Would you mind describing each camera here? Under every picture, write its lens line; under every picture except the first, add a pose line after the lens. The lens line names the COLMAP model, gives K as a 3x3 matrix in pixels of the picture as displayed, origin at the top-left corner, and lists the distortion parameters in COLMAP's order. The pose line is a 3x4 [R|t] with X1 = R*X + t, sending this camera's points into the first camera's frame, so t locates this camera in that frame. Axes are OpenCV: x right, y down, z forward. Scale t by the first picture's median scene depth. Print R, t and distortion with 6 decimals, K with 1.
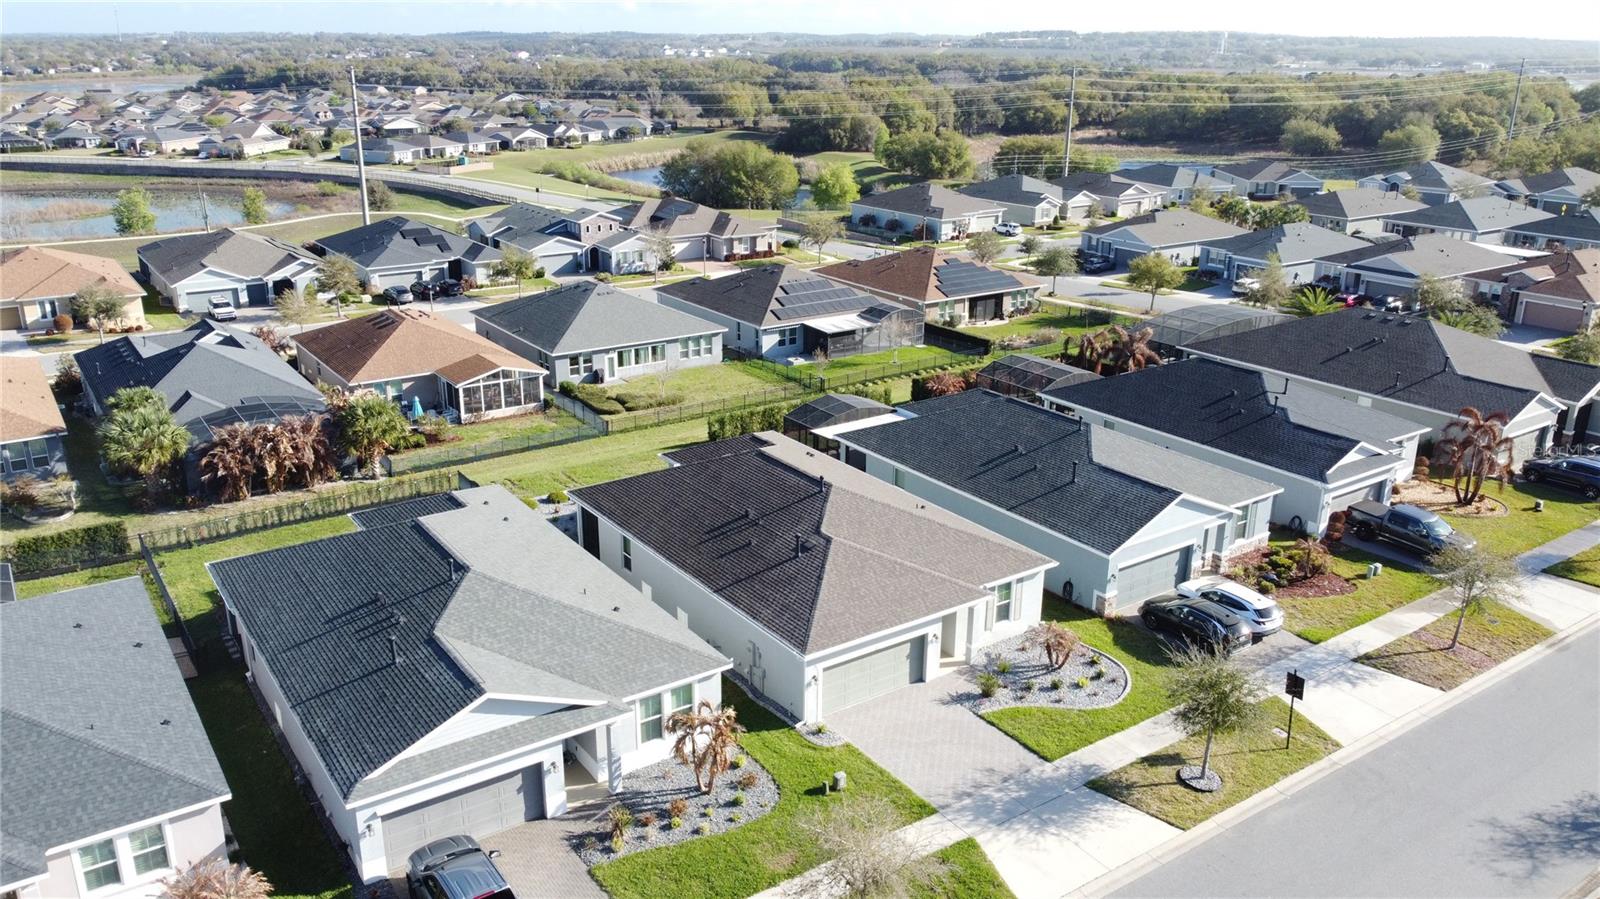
lens RADIAL K [[1207.2, 0, 801.3], [0, 1207.2, 453.6], [0, 0, 1]] dist [0.003928, -0.011920]
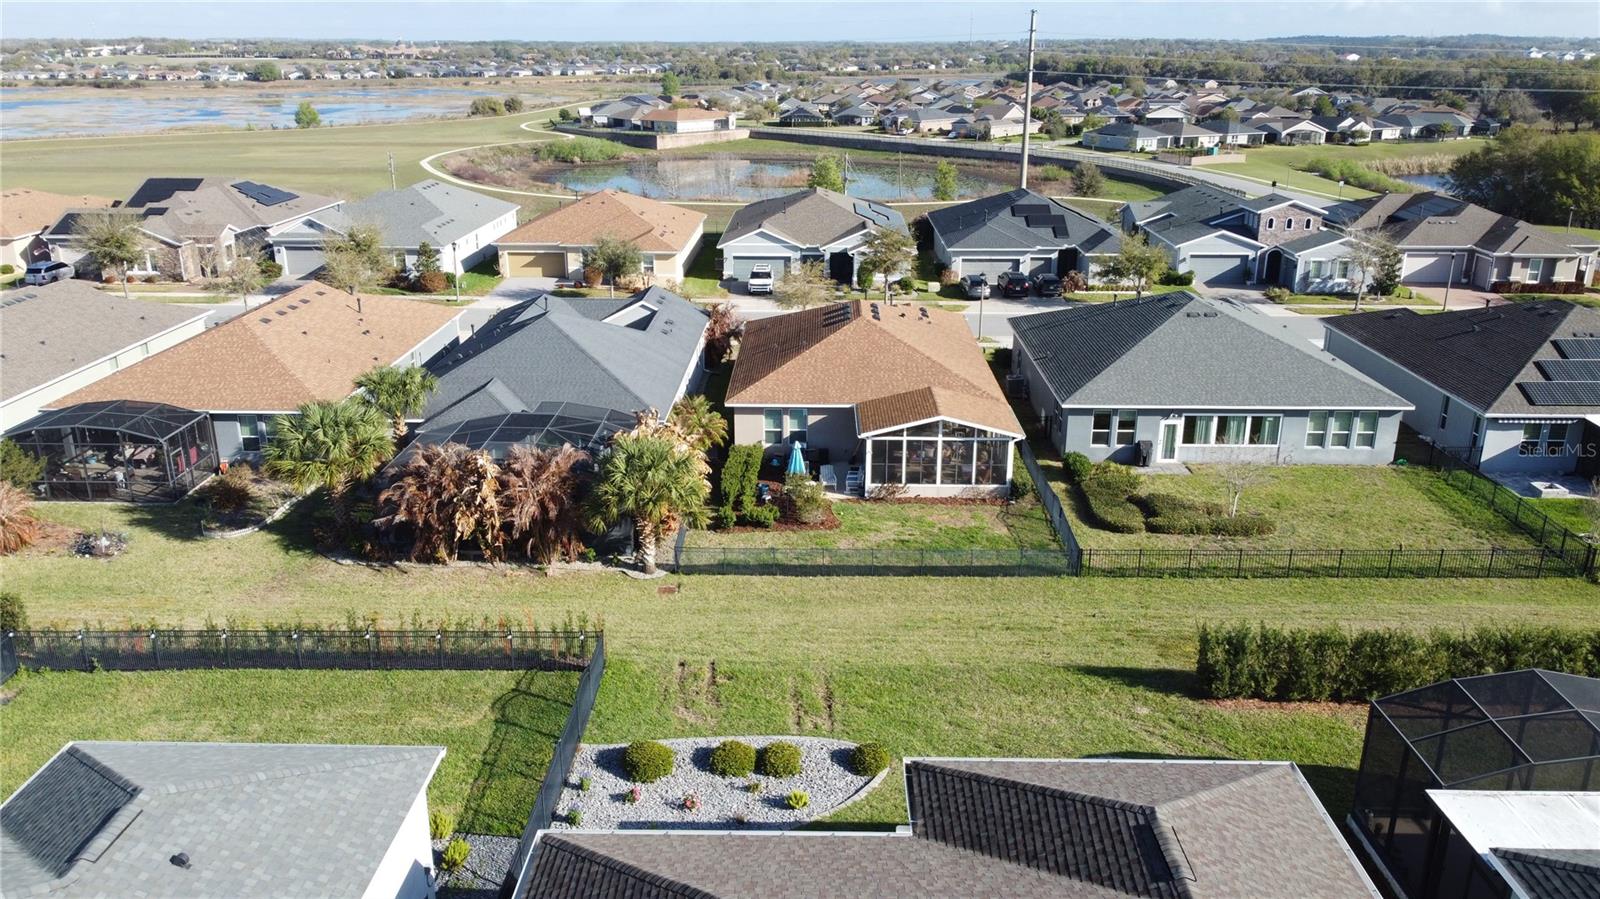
lens RADIAL K [[1207.2, 0, 797.2], [0, 1207.2, 451.0], [0, 0, 1]] dist [0.003928, -0.011920]
pose [[0.806148, 0.181812, -0.563090, 0.023879], [-0.185975, 0.981252, 0.050578, -0.059616], [0.561728, 0.063947, 0.824847, 0.399287]]
